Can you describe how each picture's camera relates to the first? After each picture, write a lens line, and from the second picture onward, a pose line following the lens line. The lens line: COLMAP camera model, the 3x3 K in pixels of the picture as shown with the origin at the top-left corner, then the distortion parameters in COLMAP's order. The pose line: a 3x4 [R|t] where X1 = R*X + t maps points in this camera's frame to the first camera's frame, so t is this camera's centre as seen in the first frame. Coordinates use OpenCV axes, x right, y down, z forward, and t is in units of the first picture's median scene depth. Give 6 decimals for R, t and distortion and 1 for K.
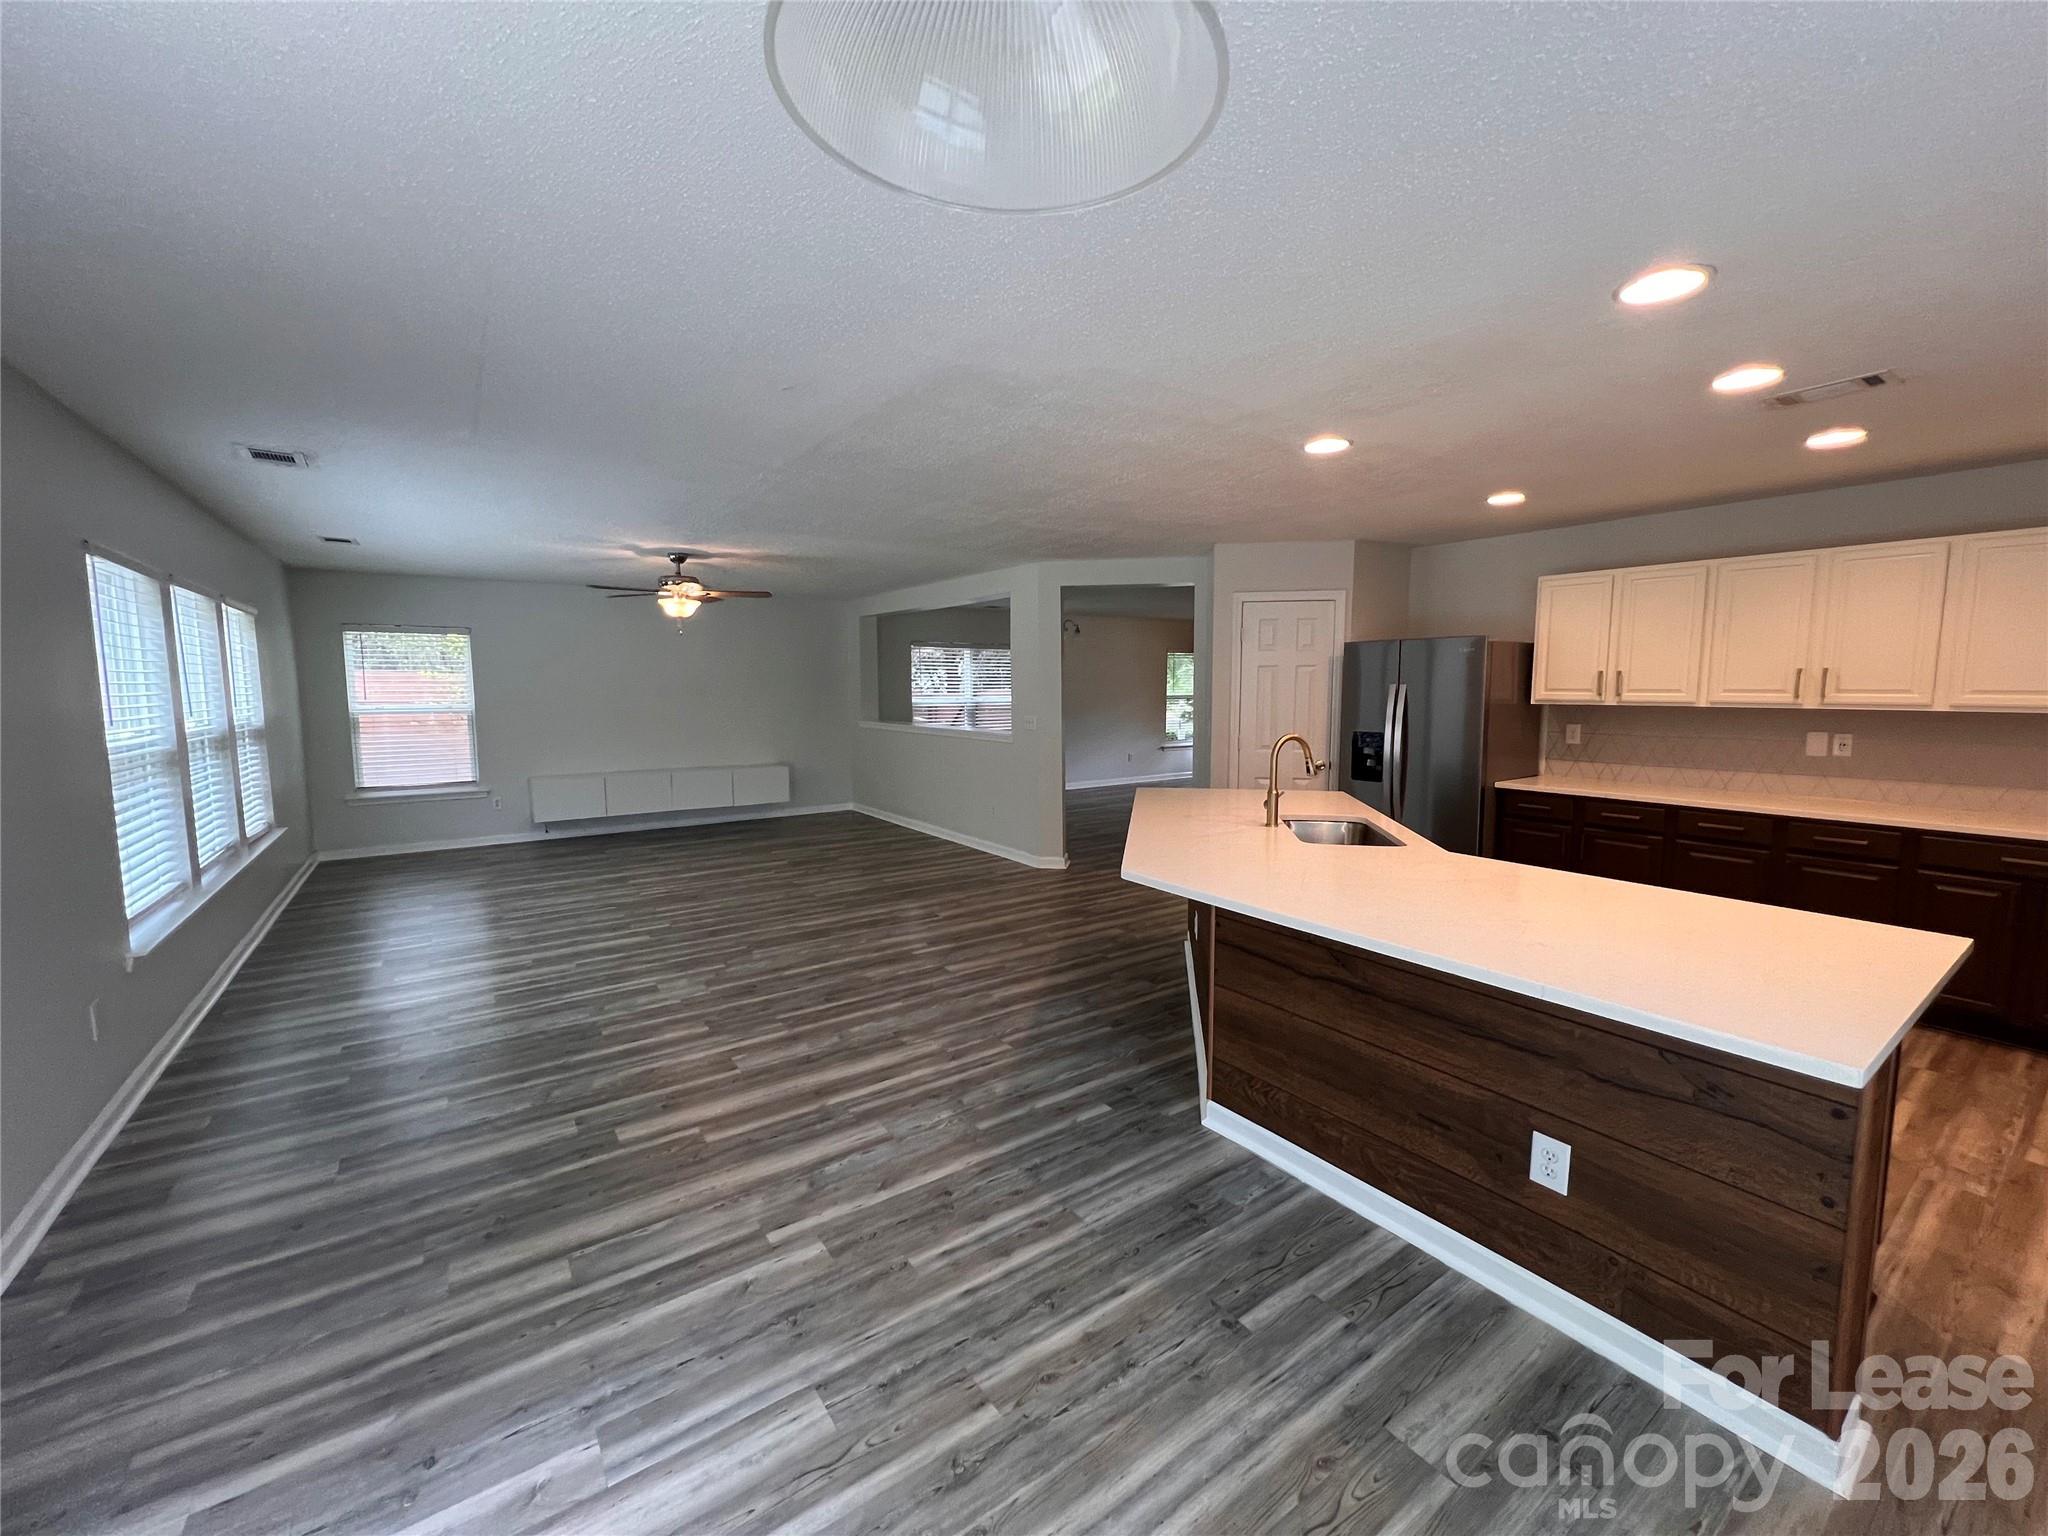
lens RADIAL K [[818.0, 0, 1018.8], [0, 818.0, 766.5], [0, 0, 1]] dist [-0.001160, 0.000859]
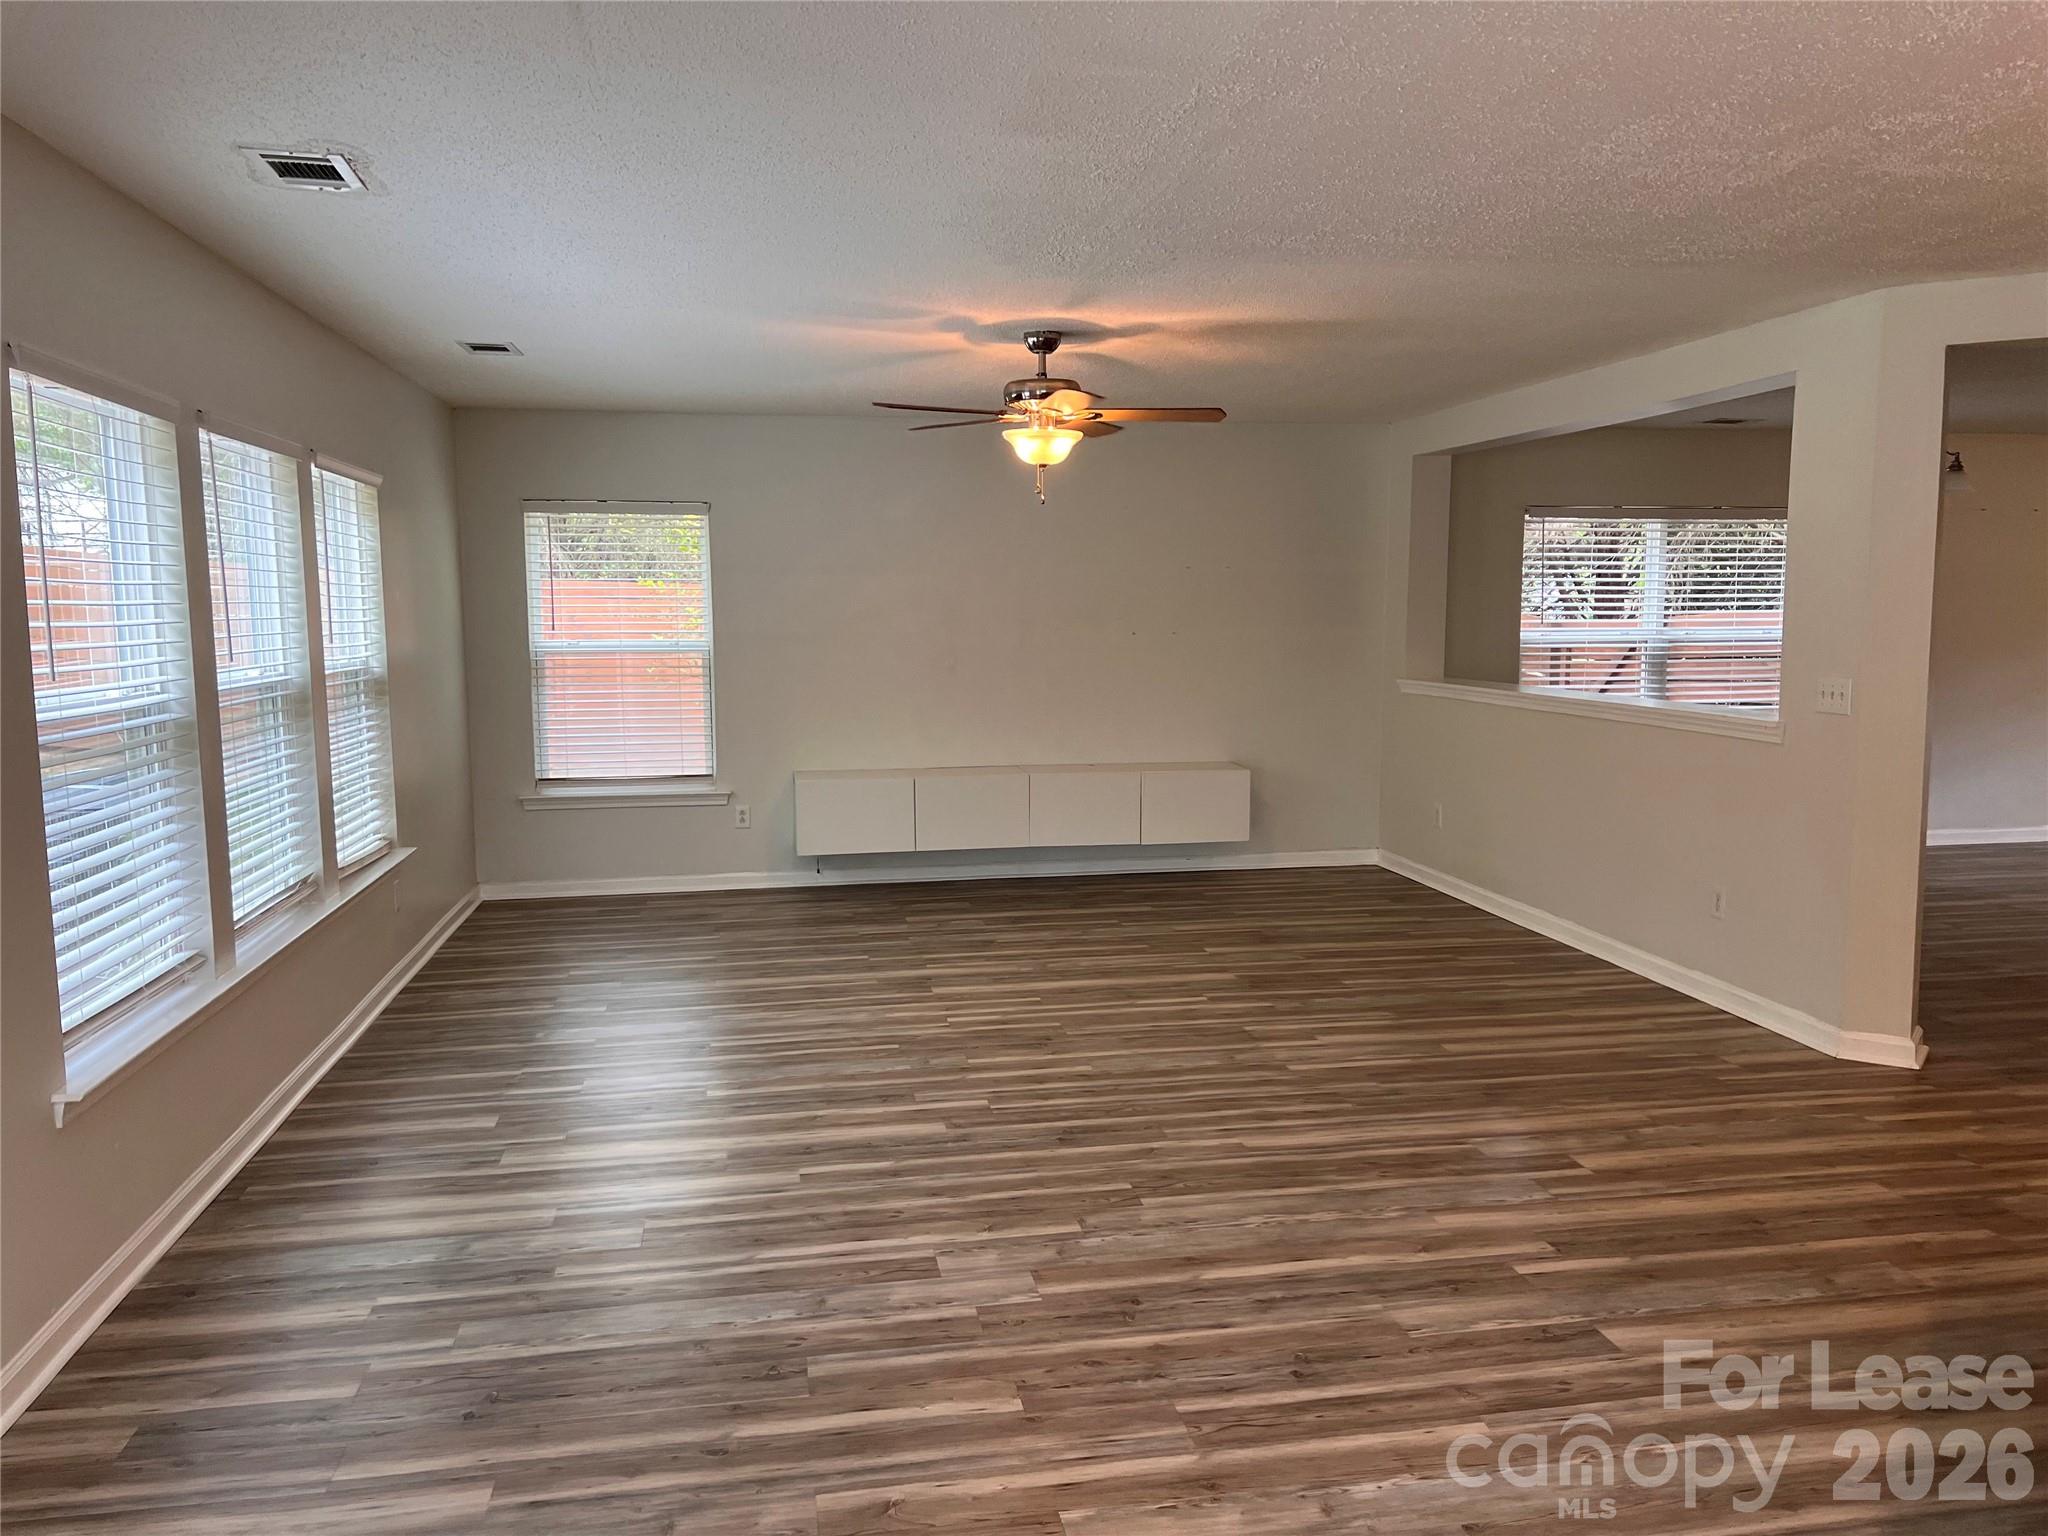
lens RADIAL K [[1527.8, 0, 1026.5], [0, 1527.8, 796.1], [0, 0, 1]] dist [0.050108, -0.046082]
pose [[0.909472, 0.050275, -0.412715, -0.054755], [-0.039045, 0.998603, 0.035605, -0.027006], [0.413929, -0.016267, 0.910164, 0.246776]]
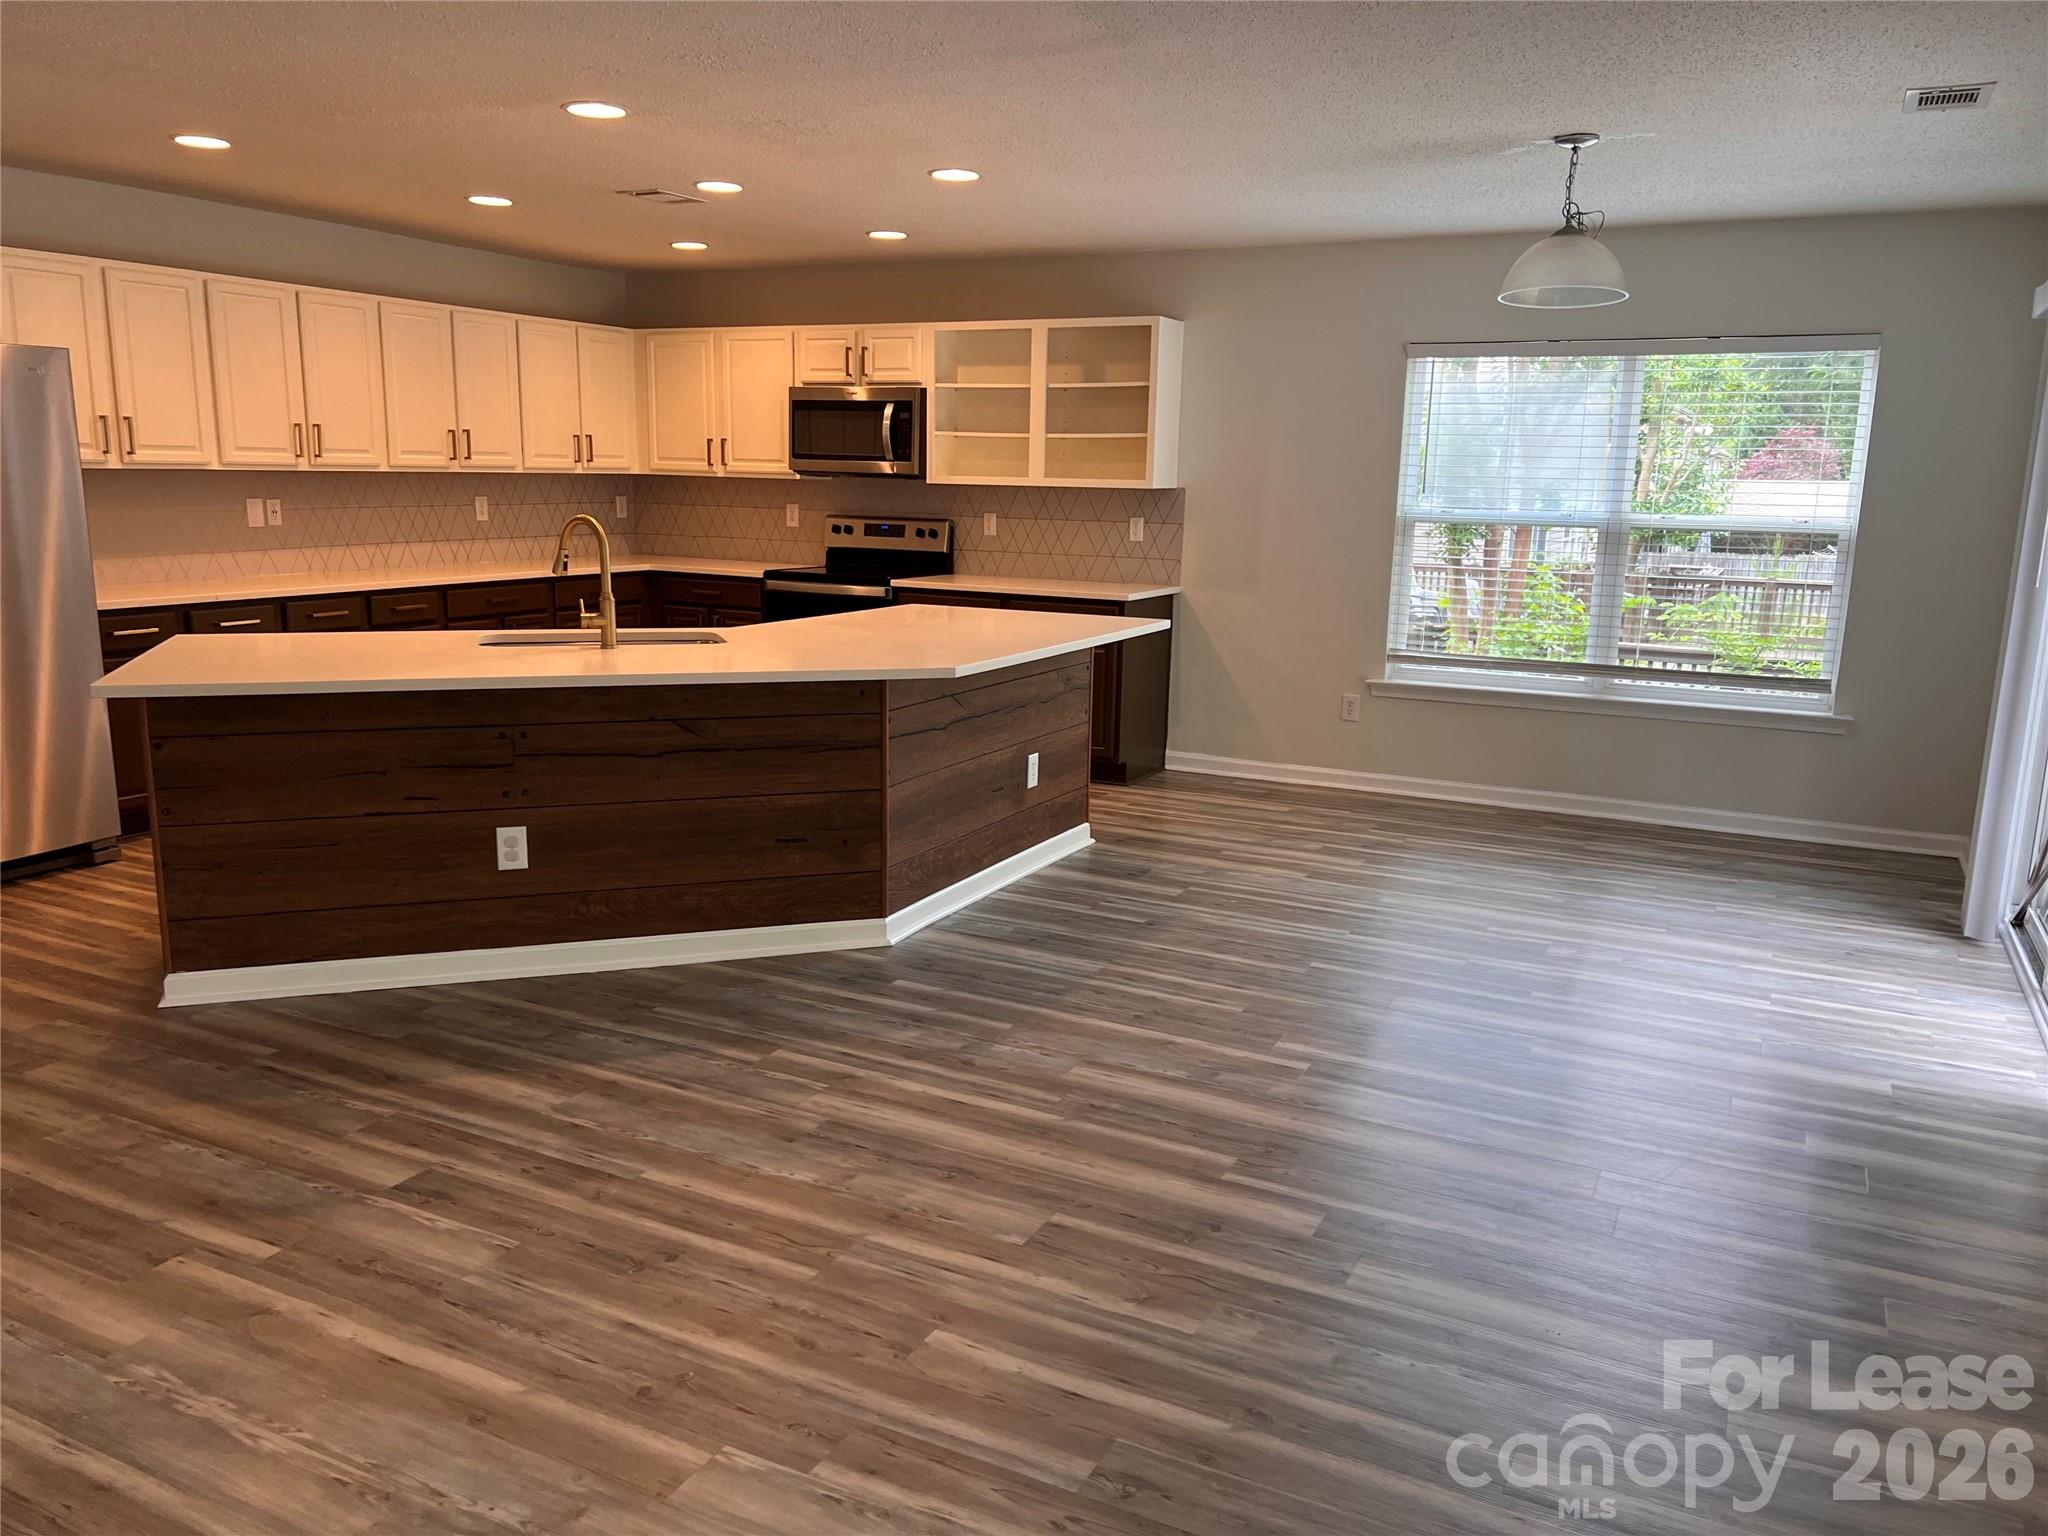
lens RADIAL K [[1527.8, 0, 993.7], [0, 1527.8, 798.9], [0, 0, 1]] dist [0.050108, -0.046082]
pose [[-0.463488, -0.196101, 0.864132, -0.903035], [0.070776, 0.963896, 0.256702, -0.105913], [-0.883272, 0.180138, -0.432875, 1.146709]]
